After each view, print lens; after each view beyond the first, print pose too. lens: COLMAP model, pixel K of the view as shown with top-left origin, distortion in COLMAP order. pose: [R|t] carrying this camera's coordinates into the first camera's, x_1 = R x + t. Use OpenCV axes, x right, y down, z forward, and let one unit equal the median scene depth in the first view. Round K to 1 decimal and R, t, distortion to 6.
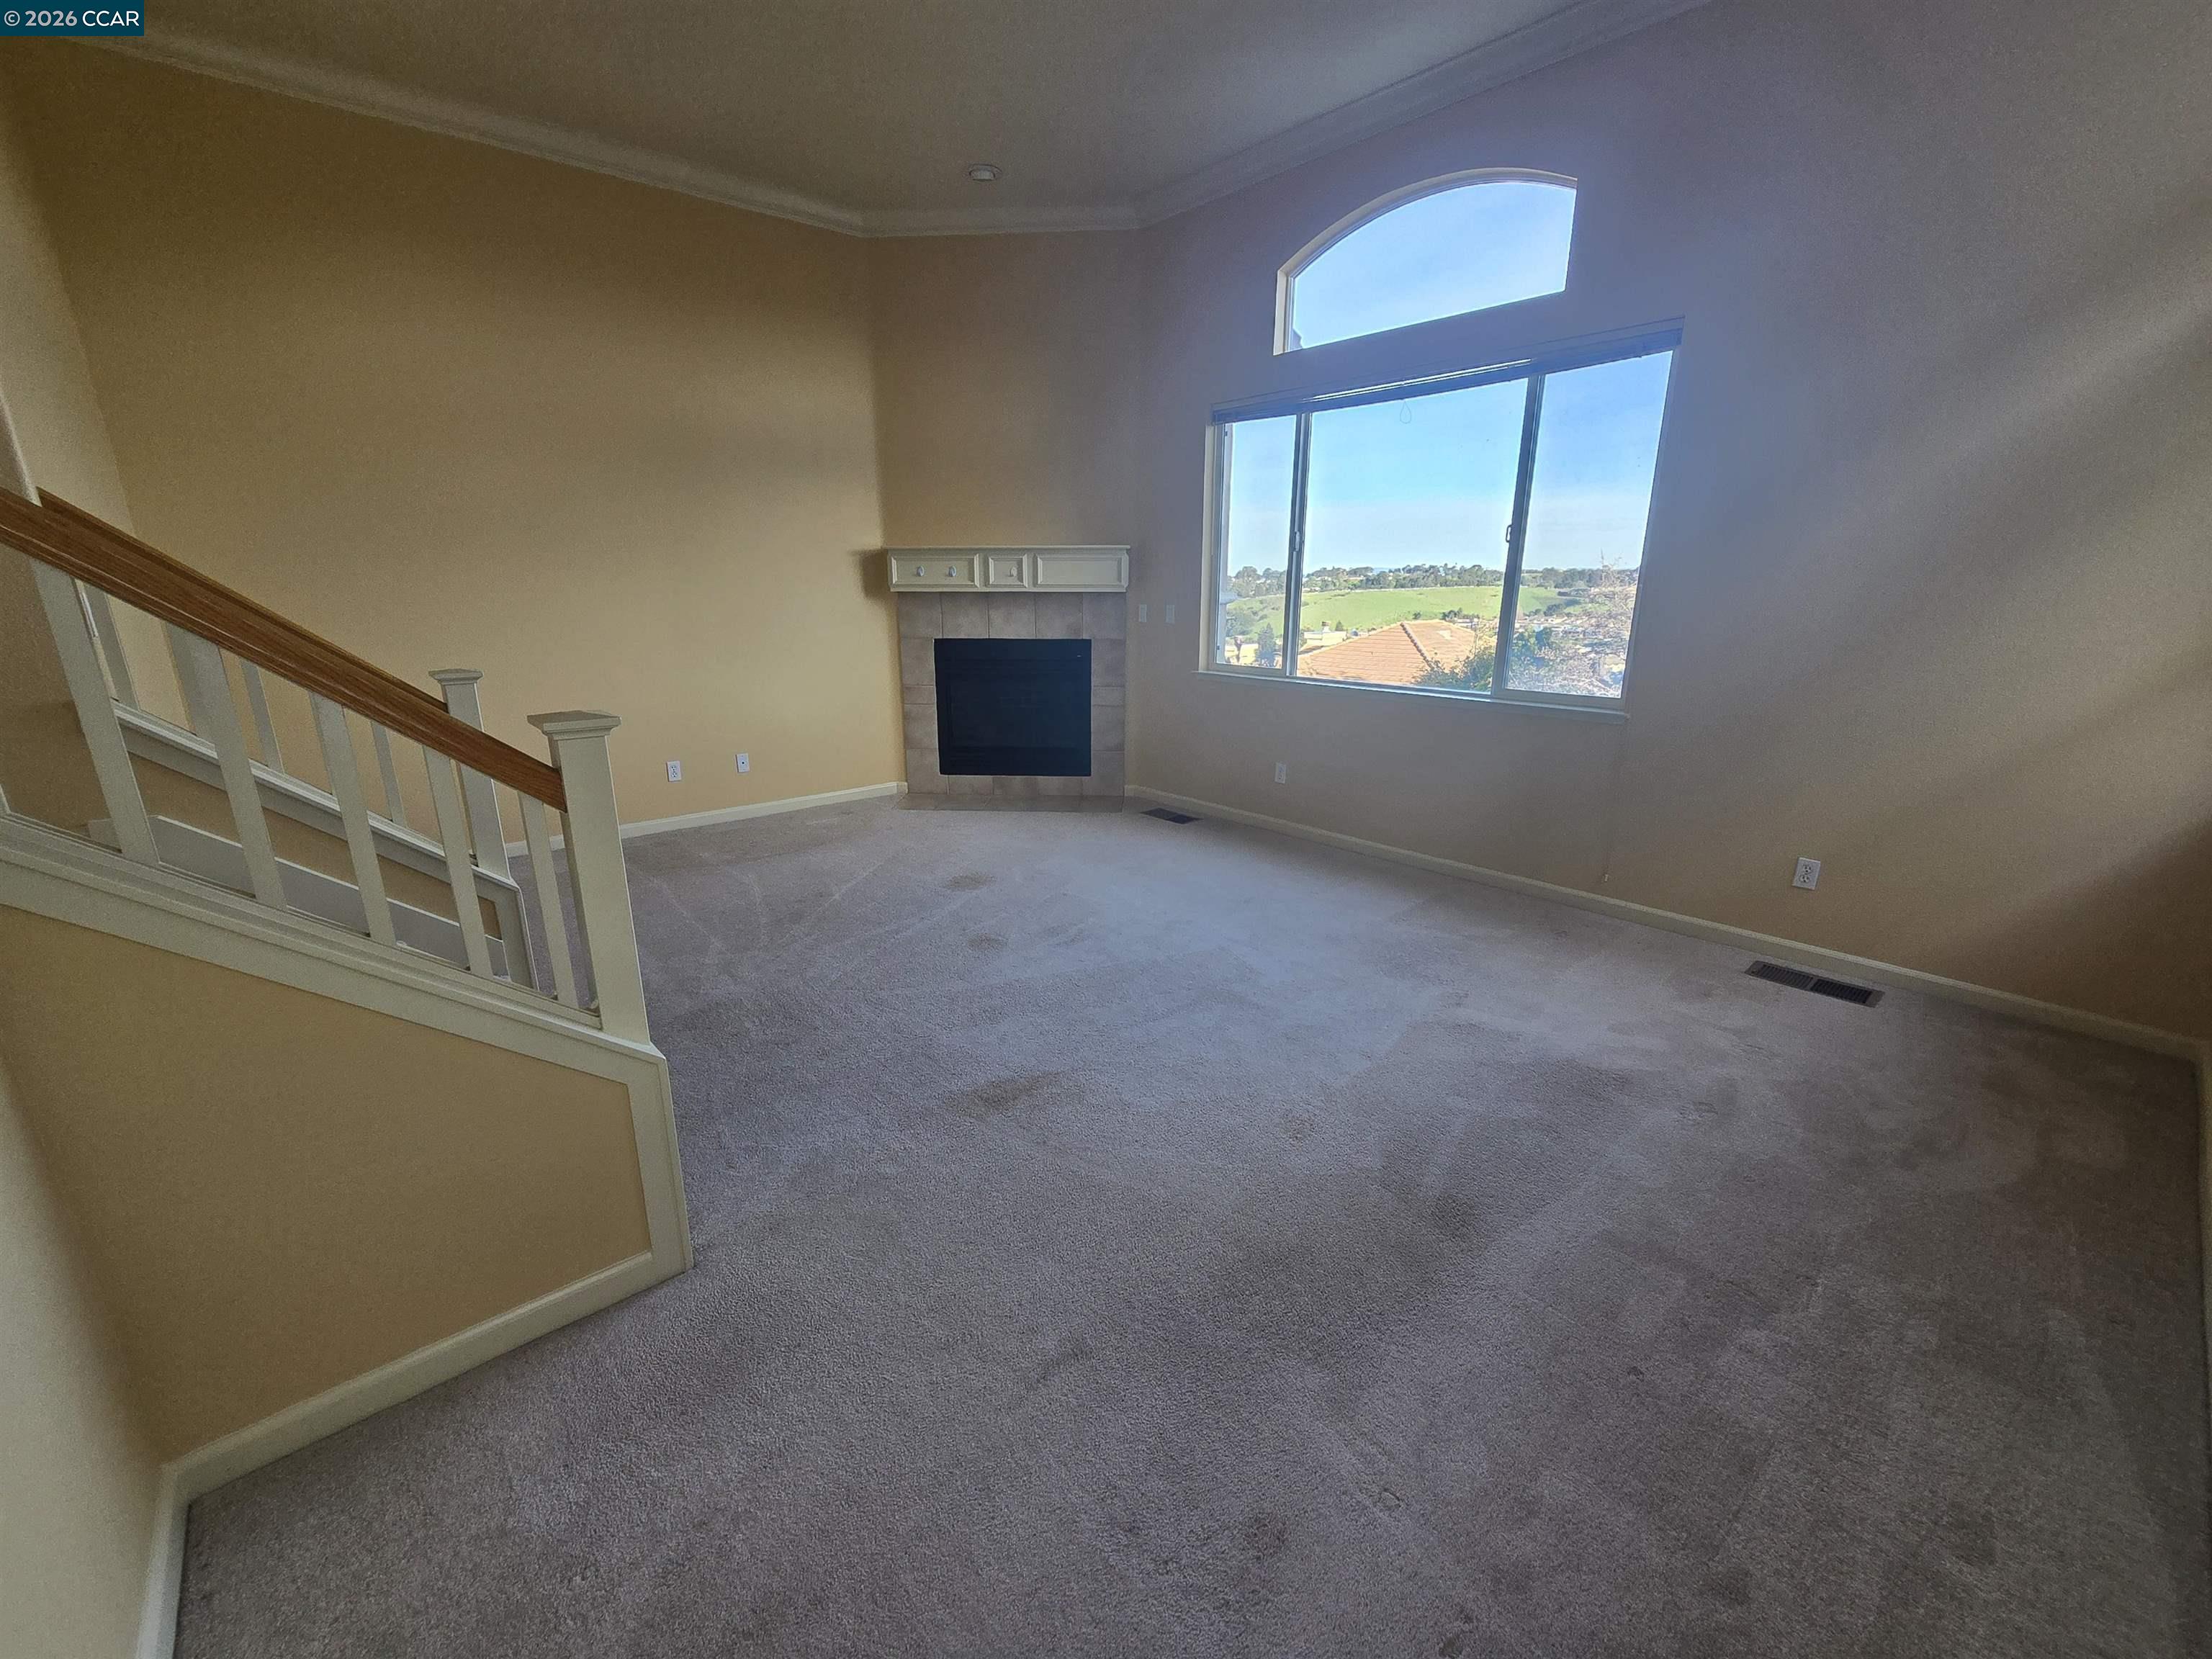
lens RADIAL K [[901.8, 0, 1098.9], [0, 901.8, 838.6], [0, 0, 1]] dist [-0.002248, -0.000162]
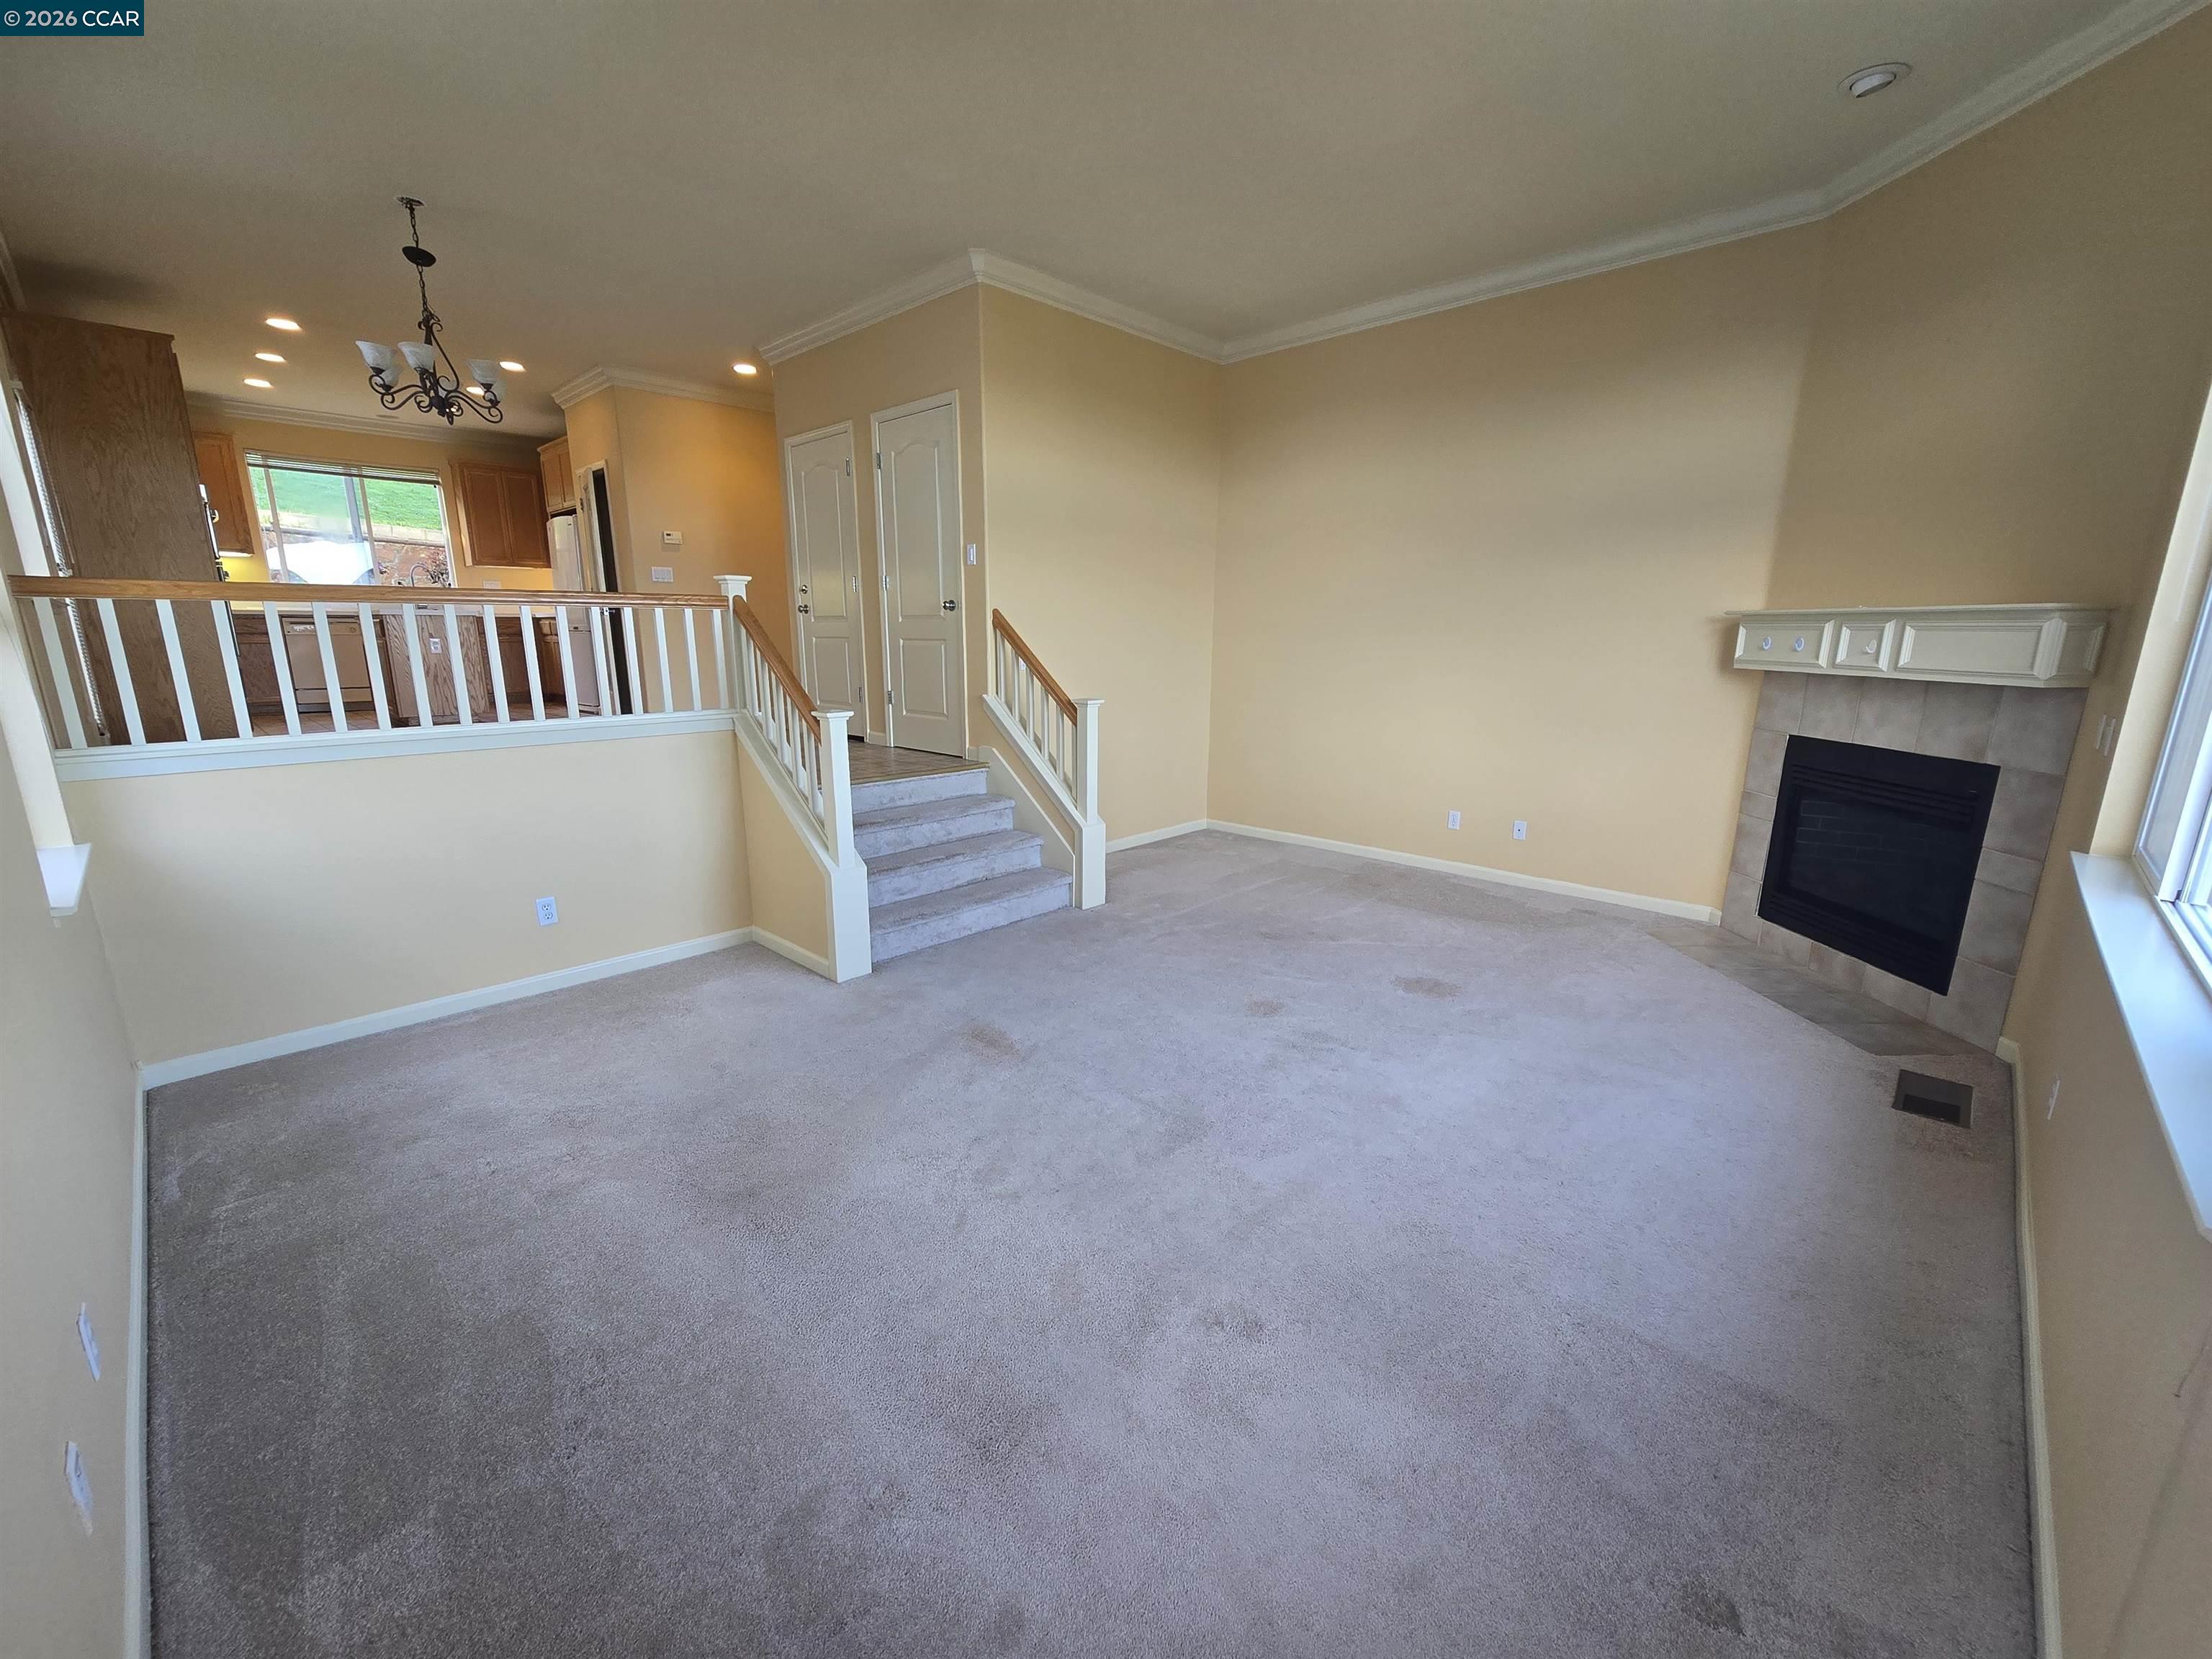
lens RADIAL K [[901.8, 0, 1098.9], [0, 901.8, 838.6], [0, 0, 1]] dist [-0.002248, -0.000162]
pose [[0.100808, 0.227142, -0.968630, 0.494670], [-0.281885, 0.940216, 0.191142, -0.127621], [0.954138, 0.253773, 0.158809, 0.383947]]
